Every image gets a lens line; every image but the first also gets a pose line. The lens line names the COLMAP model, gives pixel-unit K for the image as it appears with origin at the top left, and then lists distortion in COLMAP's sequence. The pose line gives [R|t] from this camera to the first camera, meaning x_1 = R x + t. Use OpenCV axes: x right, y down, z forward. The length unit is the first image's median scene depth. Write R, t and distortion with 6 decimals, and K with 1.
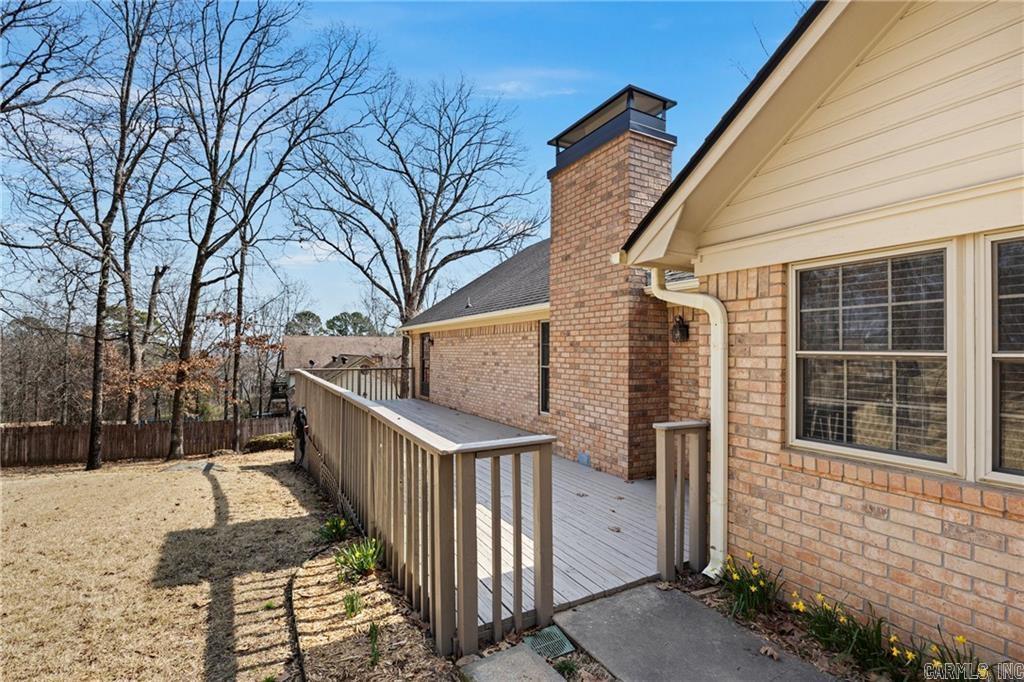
lens RADIAL K [[468.5, 0, 512.0], [0, 468.5, 341.0], [0, 0, 1]] dist [-0.002609, -0.000544]
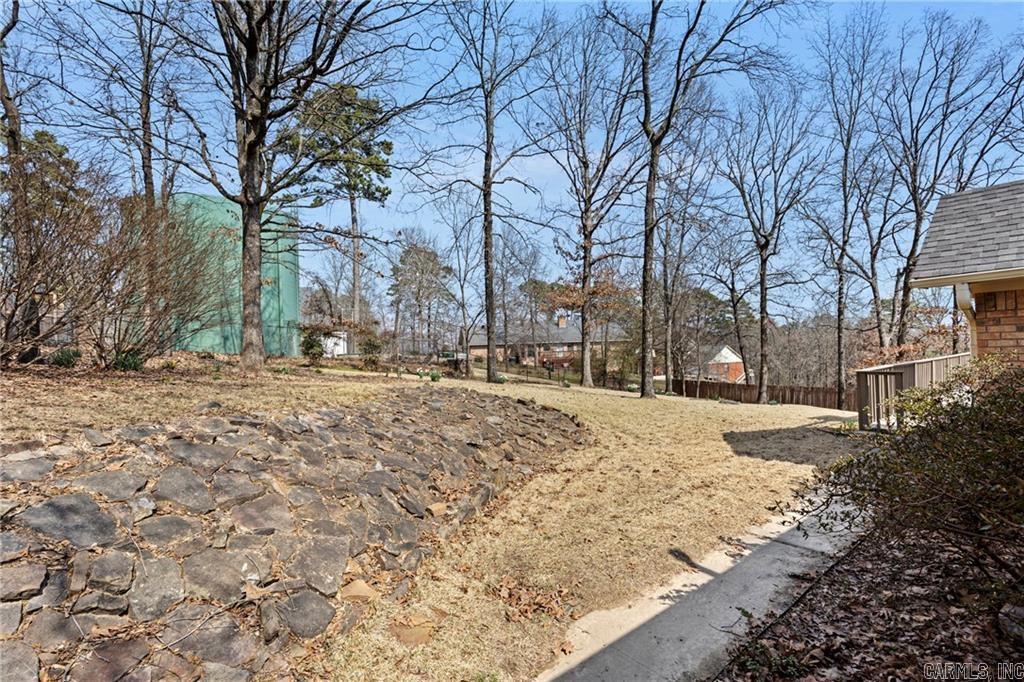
lens RADIAL K [[468.5, 0, 512.0], [0, 468.5, 341.0], [0, 0, 1]] dist [-0.002609, -0.000544]
pose [[0.161177, -0.020637, -0.986710, 0.291186], [0.048565, 0.998736, -0.012956, -0.006290], [0.985730, -0.045831, 0.161975, -0.206454]]
